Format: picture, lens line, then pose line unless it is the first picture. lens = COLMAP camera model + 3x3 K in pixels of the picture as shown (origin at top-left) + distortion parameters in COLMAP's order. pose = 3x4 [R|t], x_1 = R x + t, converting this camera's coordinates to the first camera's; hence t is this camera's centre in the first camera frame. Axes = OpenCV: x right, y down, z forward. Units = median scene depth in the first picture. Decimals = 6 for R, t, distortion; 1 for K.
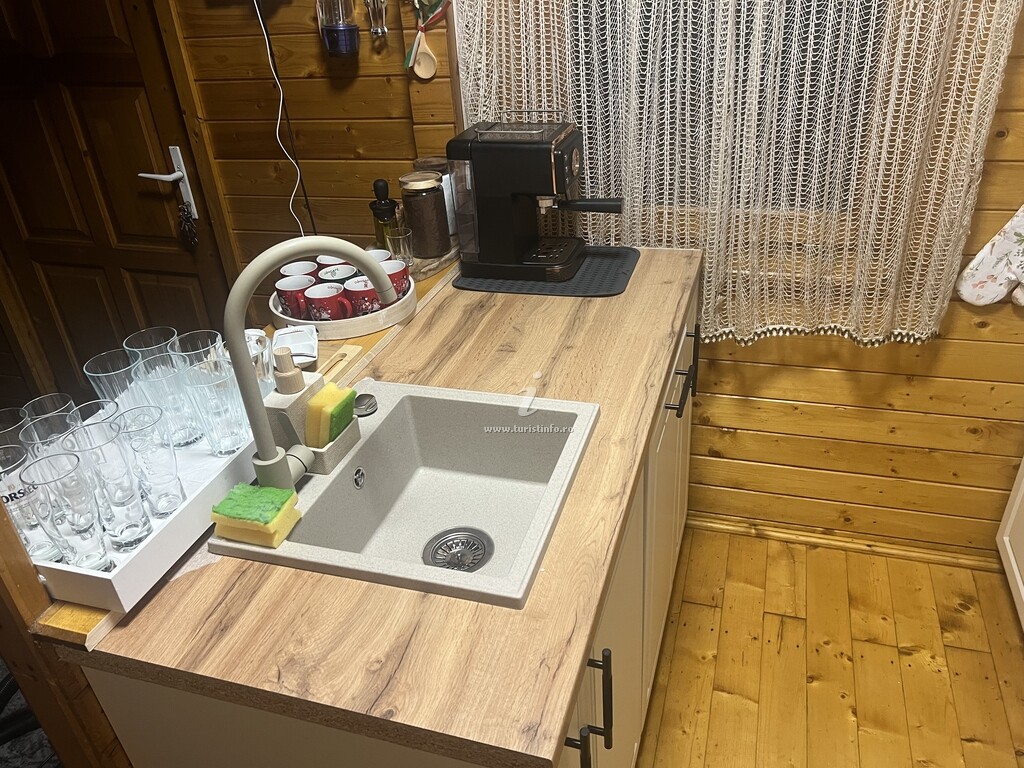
lens RADIAL K [[780.2, 0, 514.6], [0, 780.2, 389.4], [0, 0, 1]] dist [0.052845, -0.051897]
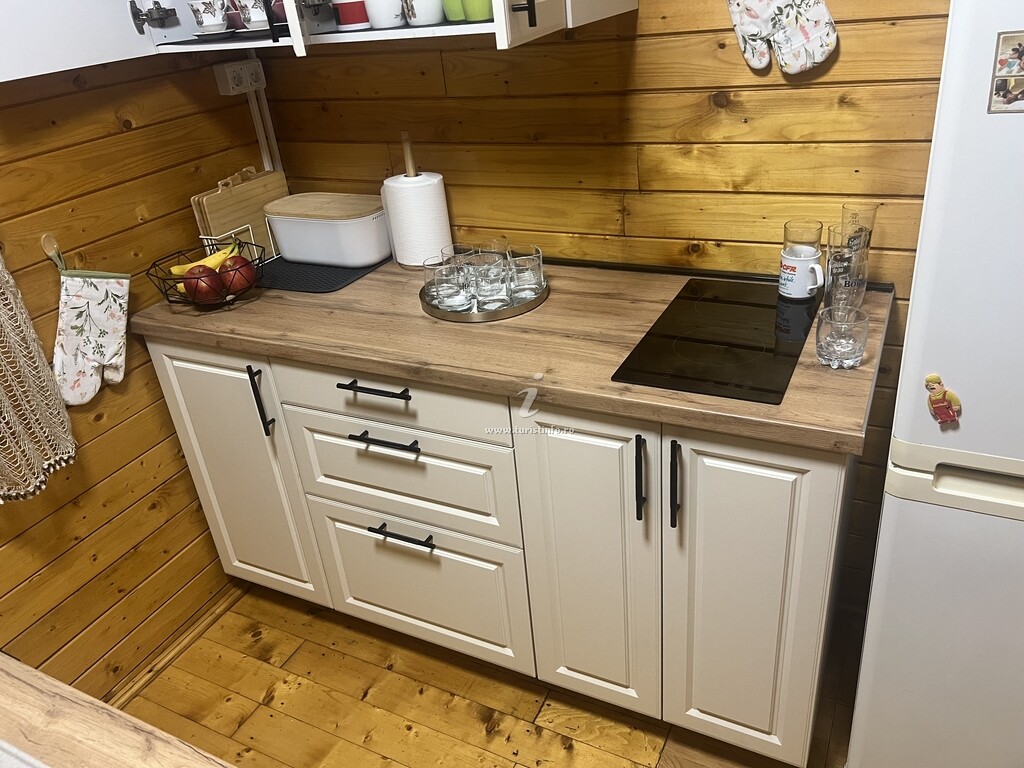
lens RADIAL K [[780.2, 0, 510.0], [0, 780.2, 391.8], [0, 0, 1]] dist [0.052845, -0.051897]
pose [[0.174191, -0.430811, 0.885471, -0.190396], [0.575399, 0.774260, 0.263510, -0.069275], [-0.799108, 0.463598, 0.382757, 0.177793]]
